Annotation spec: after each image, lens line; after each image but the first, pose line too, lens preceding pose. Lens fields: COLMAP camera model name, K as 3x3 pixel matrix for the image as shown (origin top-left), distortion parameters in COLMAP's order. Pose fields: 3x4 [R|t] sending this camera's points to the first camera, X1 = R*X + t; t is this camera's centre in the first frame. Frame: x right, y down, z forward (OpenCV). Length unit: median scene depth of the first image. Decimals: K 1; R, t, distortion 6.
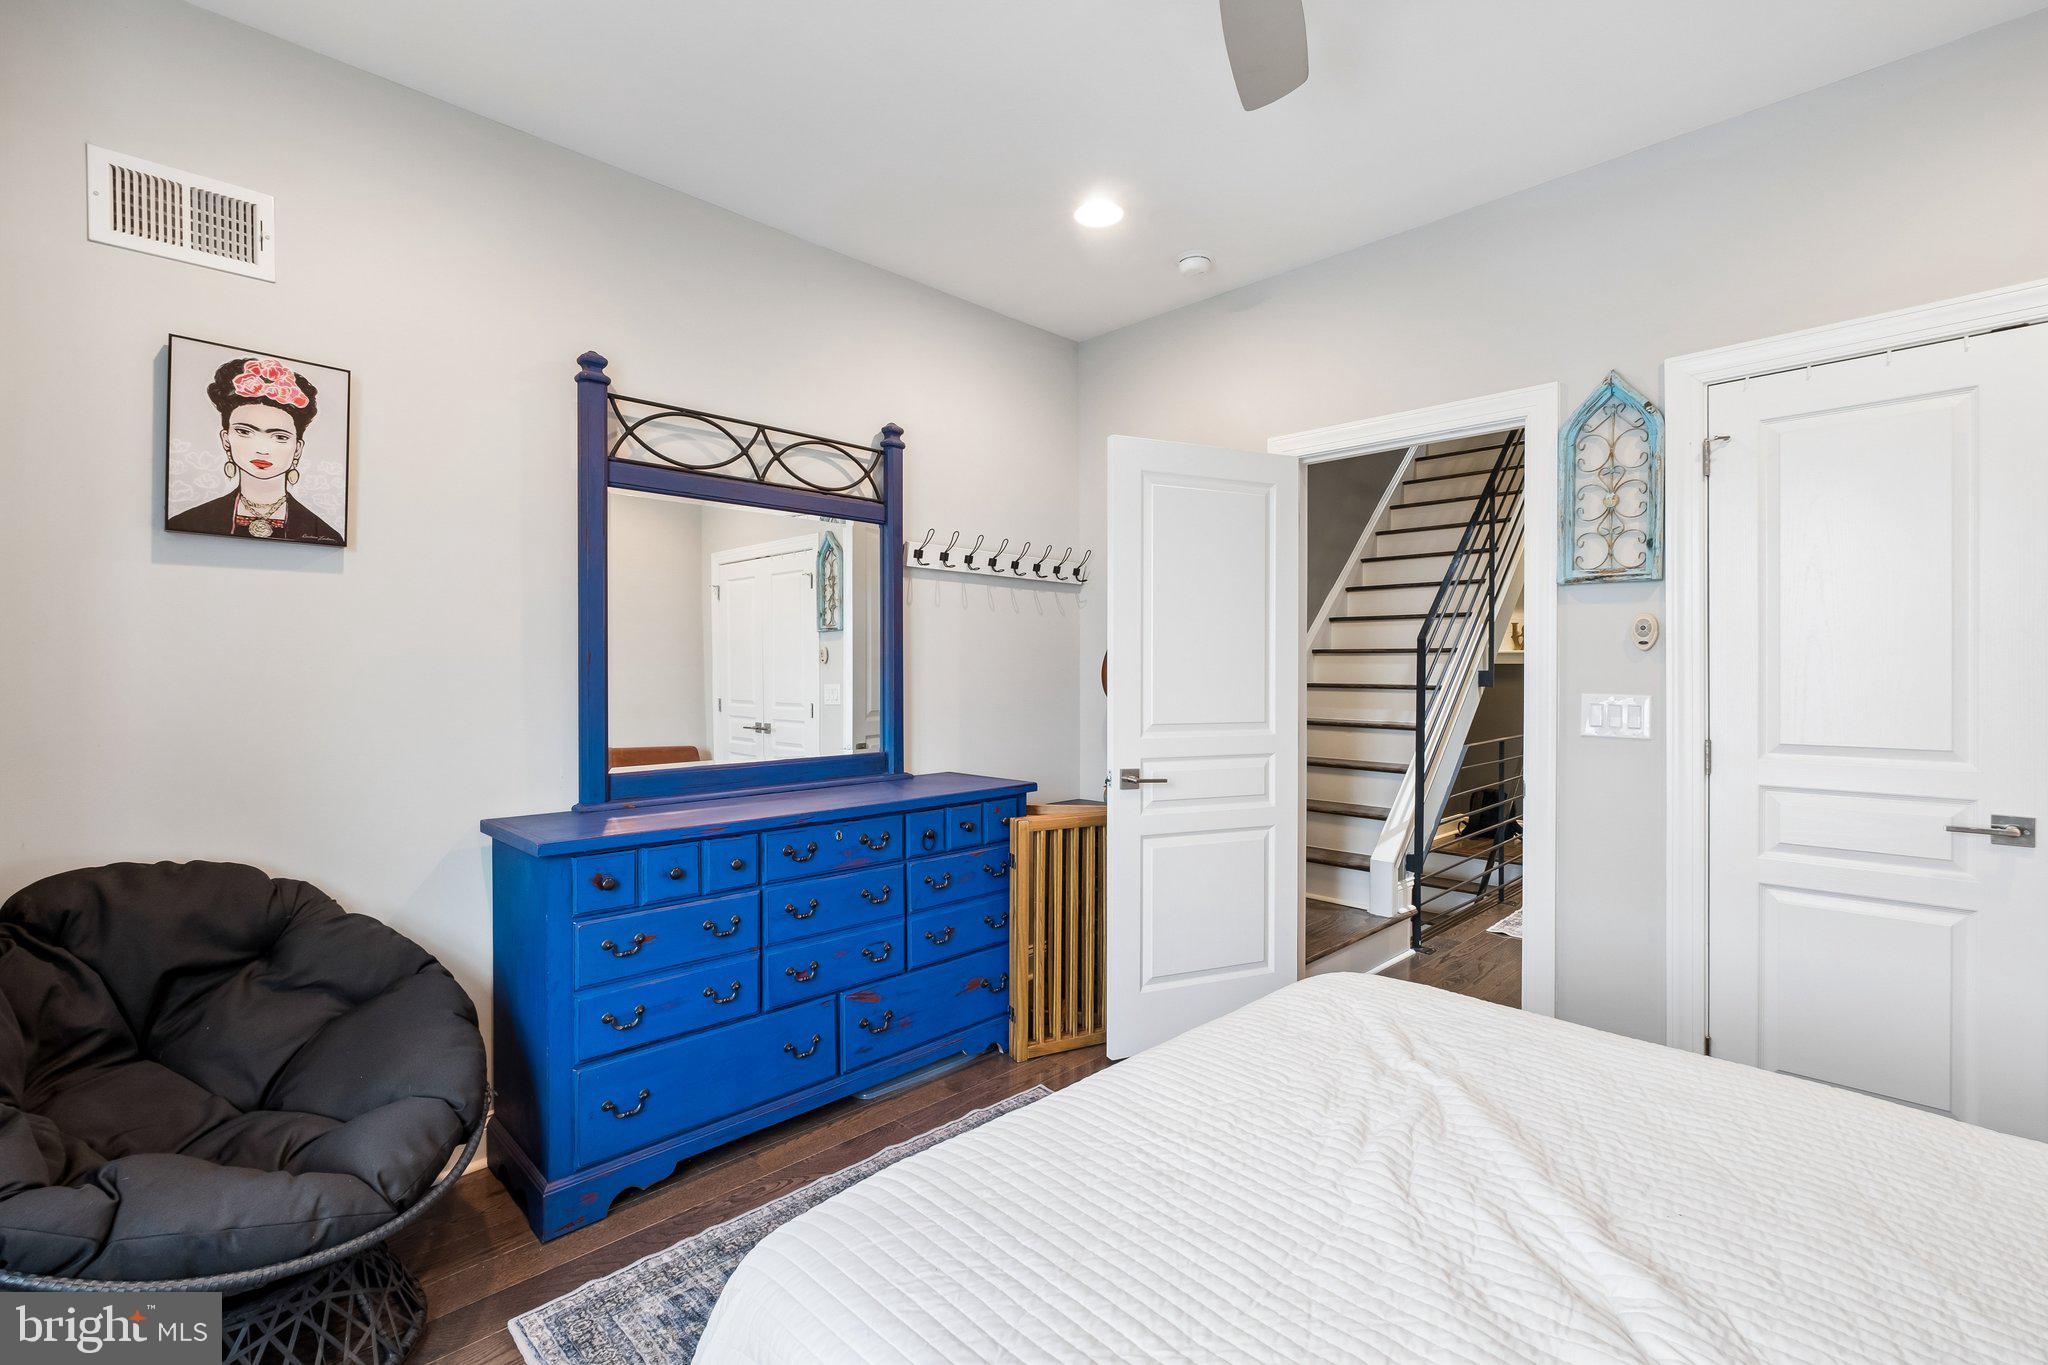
lens RADIAL K [[898.3, 0, 1010.6], [0, 898.3, 671.9], [0, 0, 1]] dist [0.000776, -0.000156]
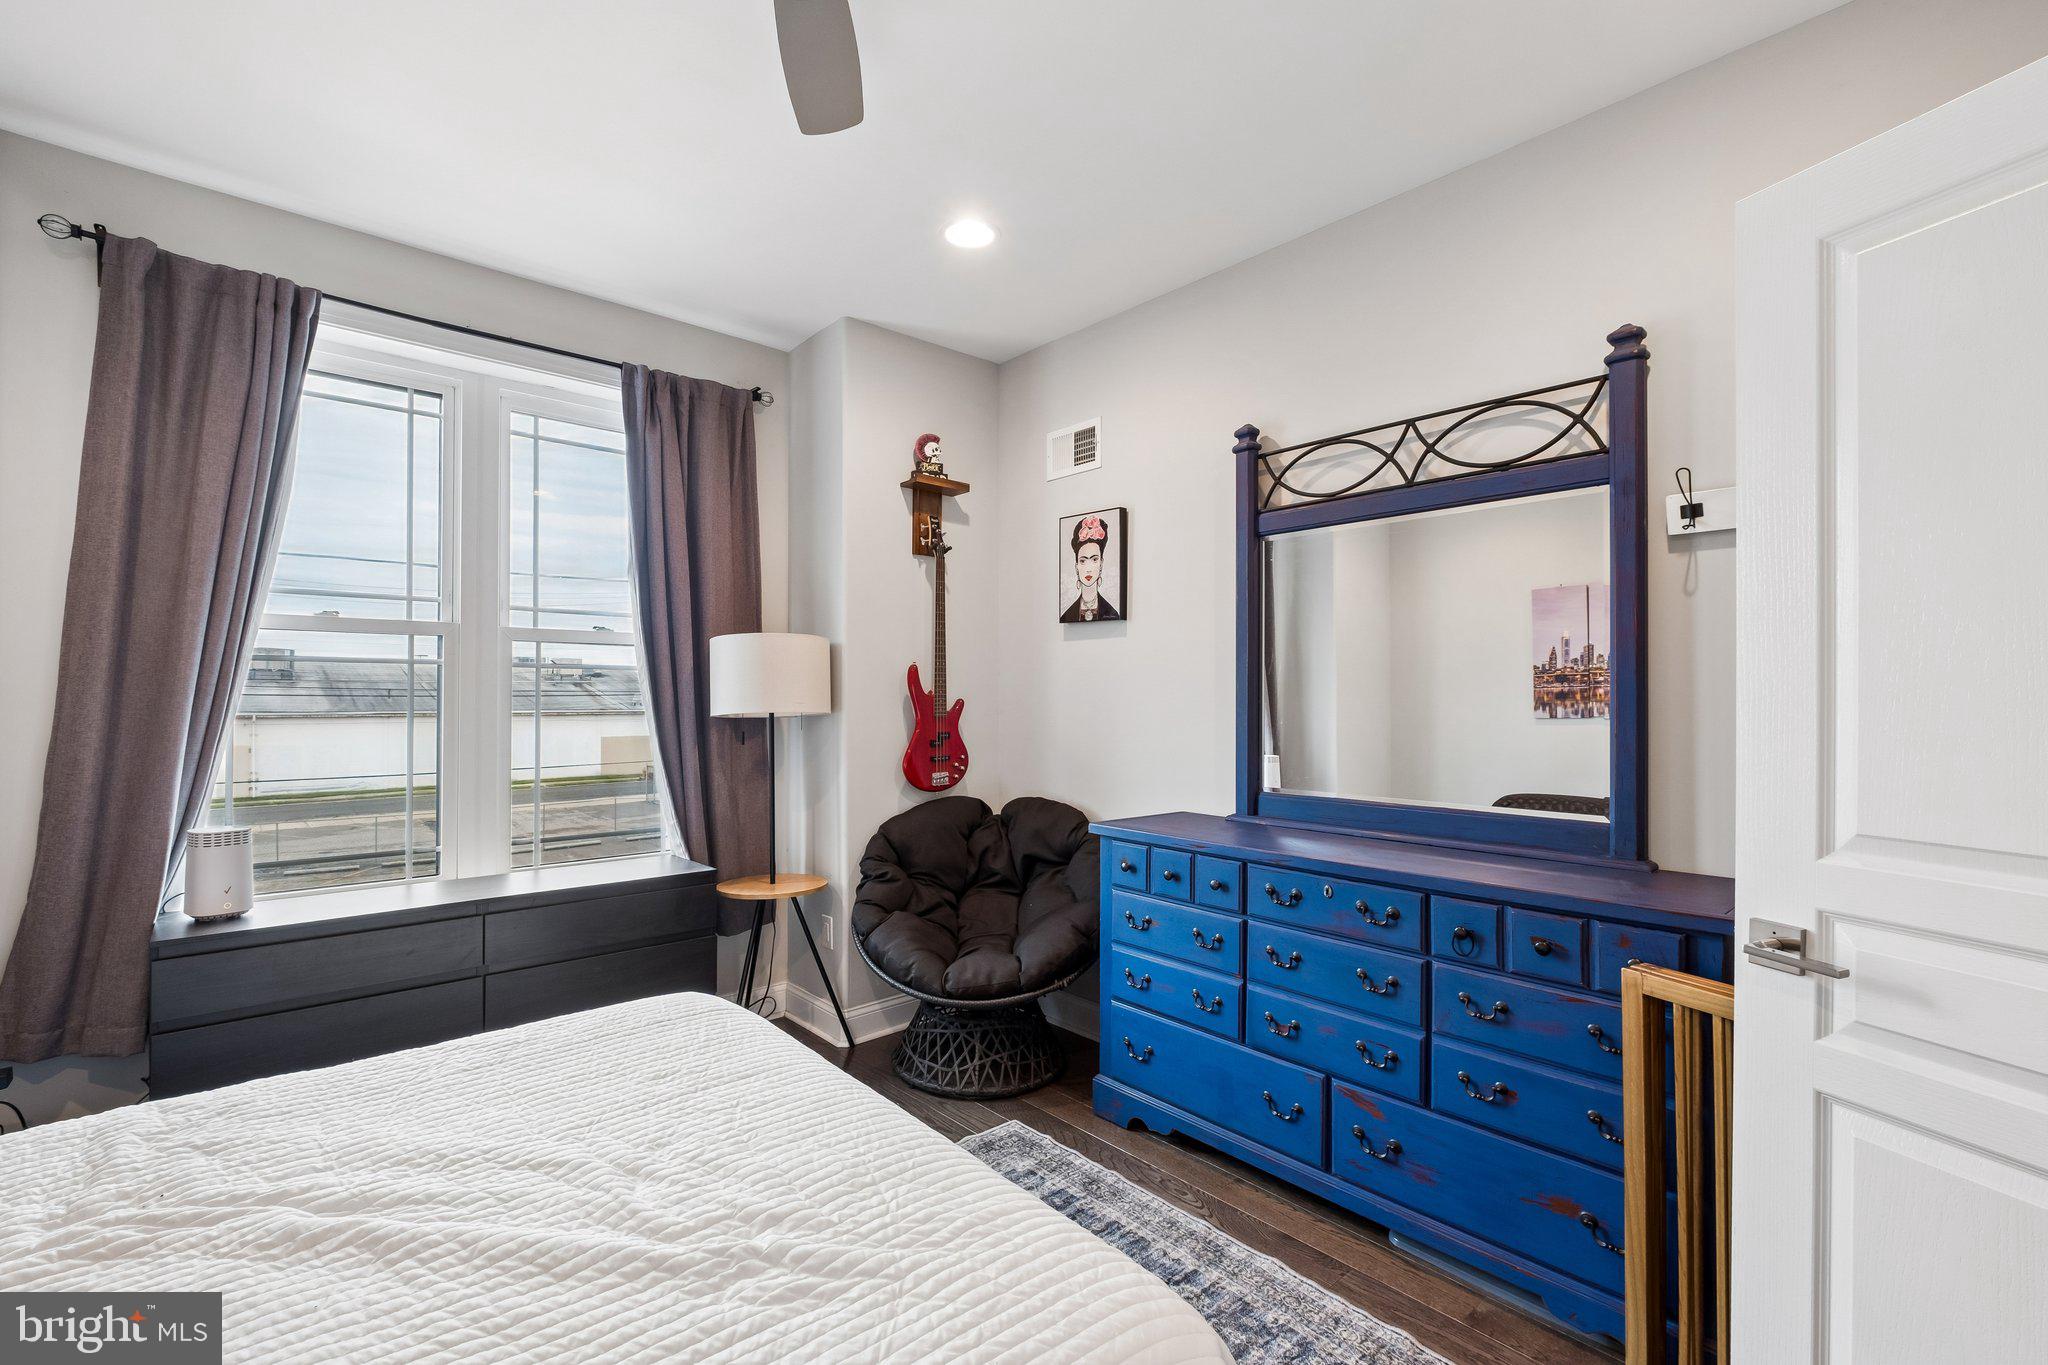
lens RADIAL K [[898.3, 0, 1014.3], [0, 898.3, 688.6], [0, 0, 1]] dist [0.000776, -0.000156]
pose [[-0.047804, -0.010415, -0.998802, 0.722539], [-0.005263, 0.999934, -0.010175, -0.002481], [0.998843, 0.004771, -0.047856, 0.778680]]
